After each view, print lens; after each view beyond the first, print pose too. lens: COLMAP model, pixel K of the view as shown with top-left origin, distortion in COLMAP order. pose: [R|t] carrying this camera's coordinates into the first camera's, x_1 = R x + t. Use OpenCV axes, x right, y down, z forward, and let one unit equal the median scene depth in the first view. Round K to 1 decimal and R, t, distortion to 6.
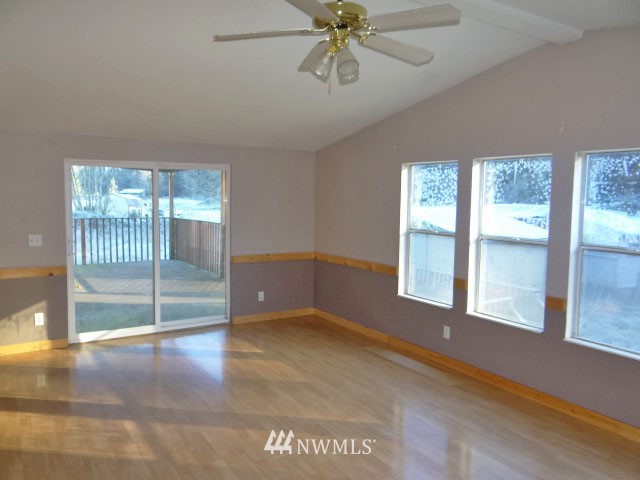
lens RADIAL K [[500.2, 0, 320.0], [0, 500.2, 240.0], [0, 0, 1]] dist [0.002547, 0.000170]
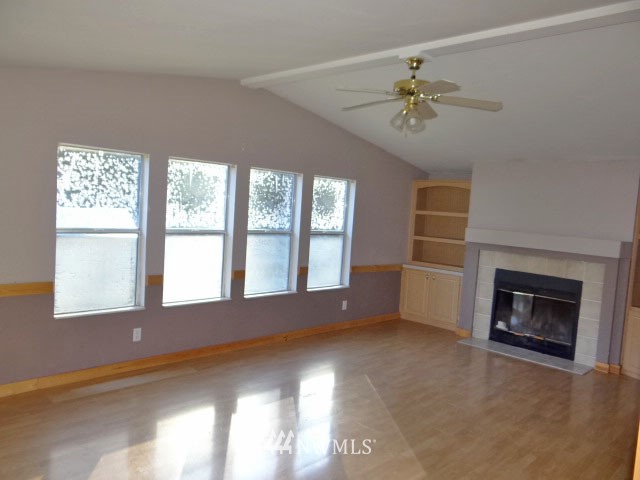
lens RADIAL K [[500.2, 0, 320.0], [0, 500.2, 240.0], [0, 0, 1]] dist [0.002547, 0.000170]
pose [[-0.221967, -0.103936, 0.969499, -0.704787], [0.011806, 0.993943, 0.109259, -0.090657], [-0.974983, 0.035698, -0.219395, 0.840057]]
